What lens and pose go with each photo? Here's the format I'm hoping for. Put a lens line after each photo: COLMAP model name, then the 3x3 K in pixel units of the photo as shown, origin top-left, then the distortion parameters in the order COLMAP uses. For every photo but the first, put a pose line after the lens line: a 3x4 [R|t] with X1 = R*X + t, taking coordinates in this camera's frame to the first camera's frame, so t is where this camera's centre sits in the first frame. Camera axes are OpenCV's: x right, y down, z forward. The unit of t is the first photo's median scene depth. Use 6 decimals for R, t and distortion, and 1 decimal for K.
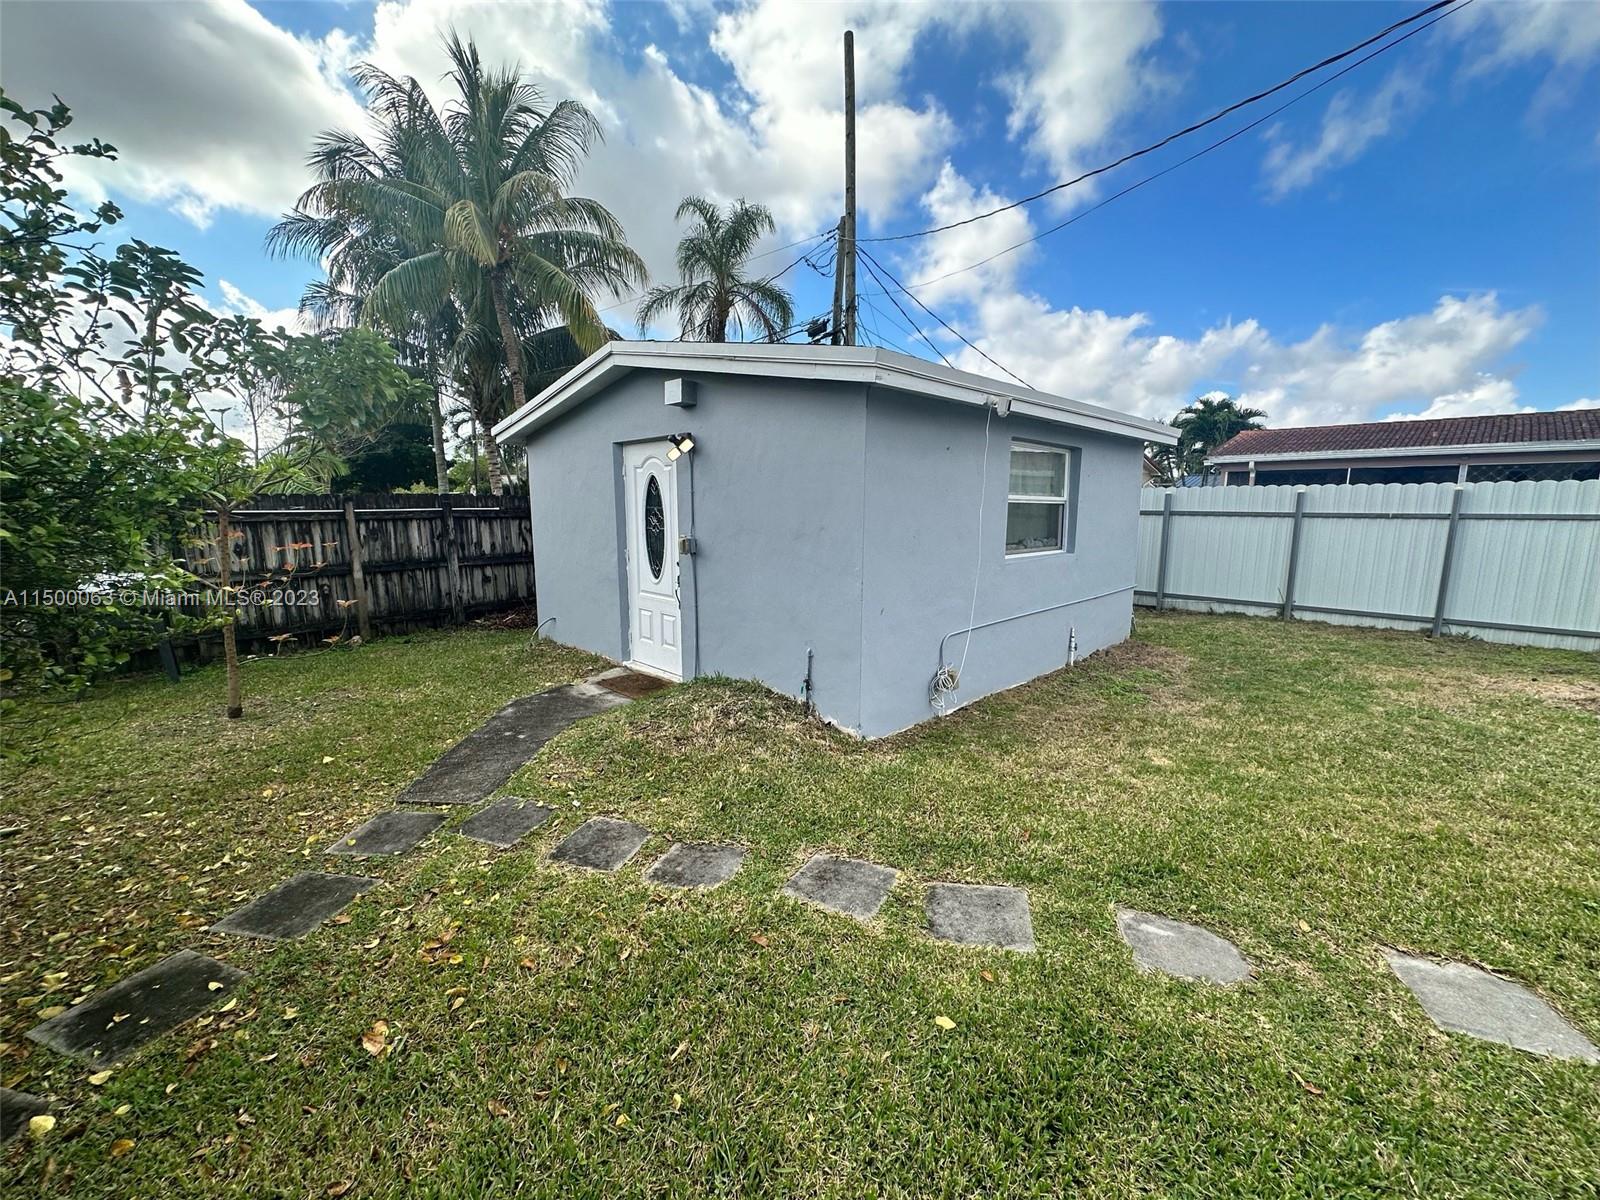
lens RADIAL K [[633.0, 0, 800.0], [0, 633.0, 600.0], [0, 0, 1]] dist [0.000861, 0.000115]
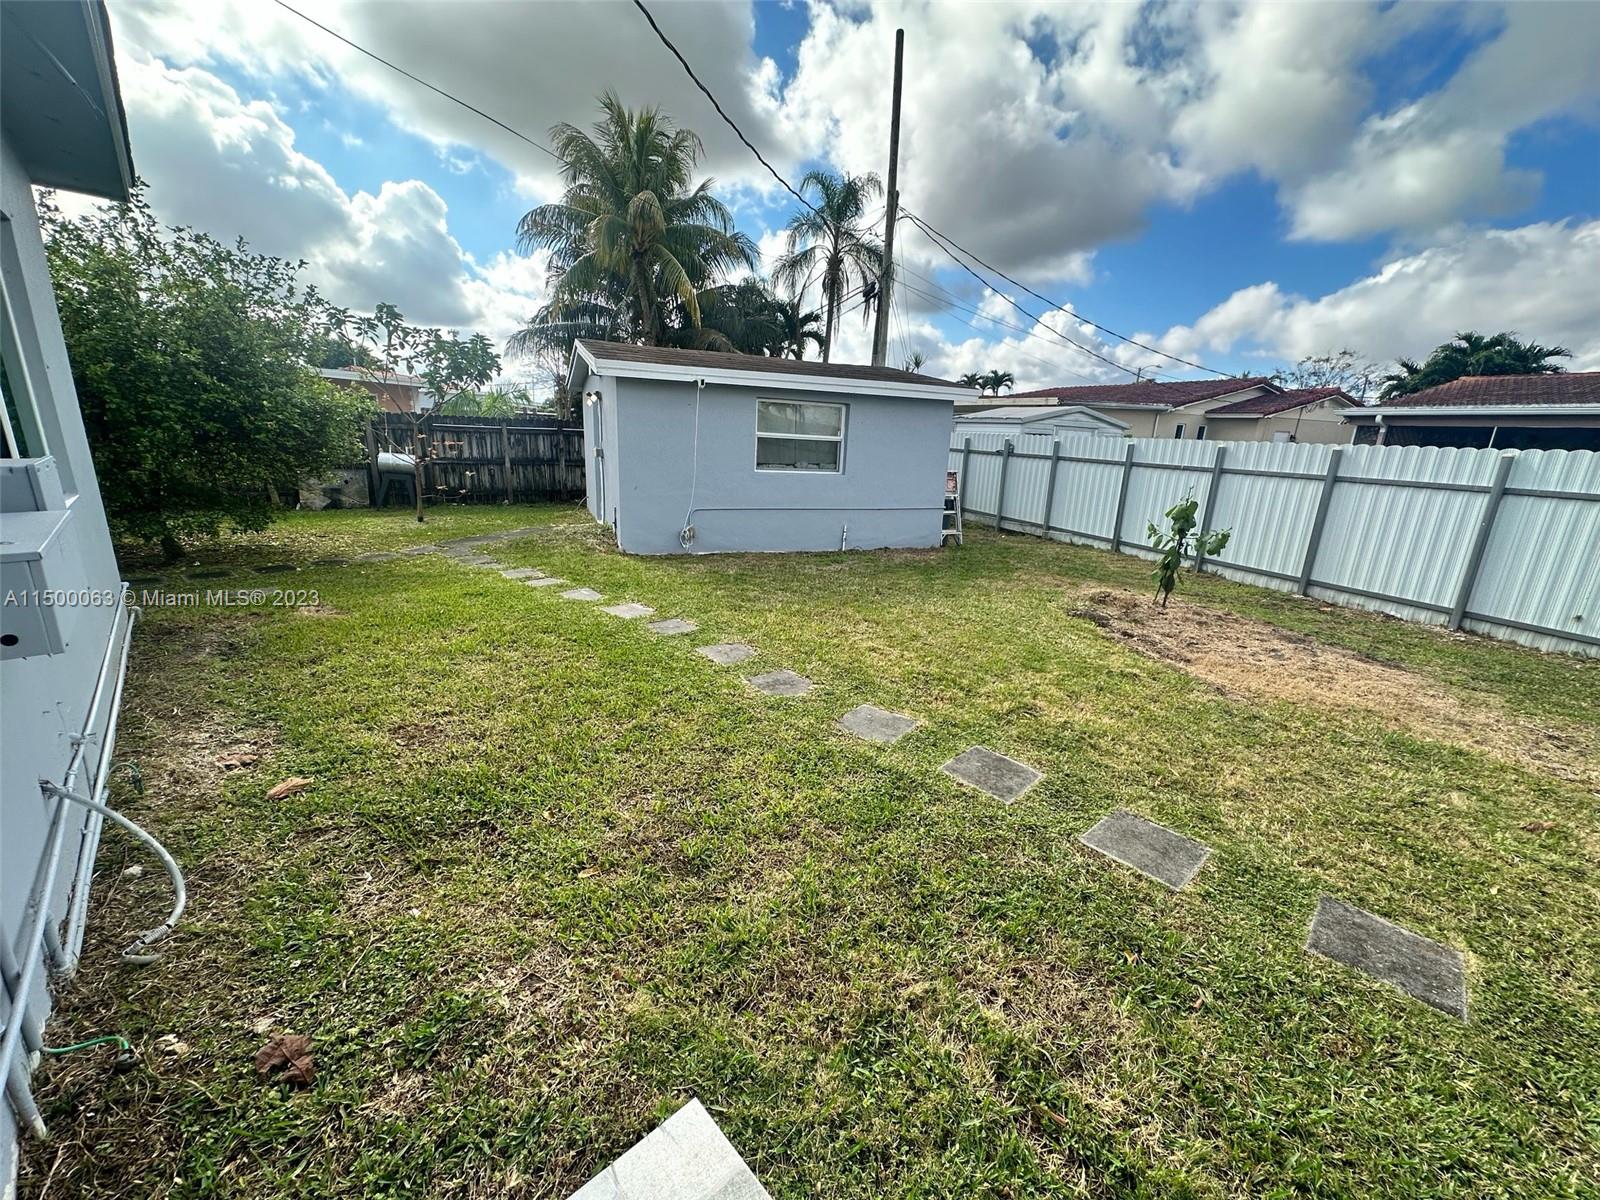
lens RADIAL K [[637.2, 0, 800.0], [0, 637.2, 600.0], [0, 0, 1]] dist [-0.001261, -0.000111]
pose [[0.925563, 0.136079, -0.353292, 0.649096], [-0.100778, 0.988058, 0.116554, 0.038481], [0.364933, -0.072274, 0.928224, -0.331009]]
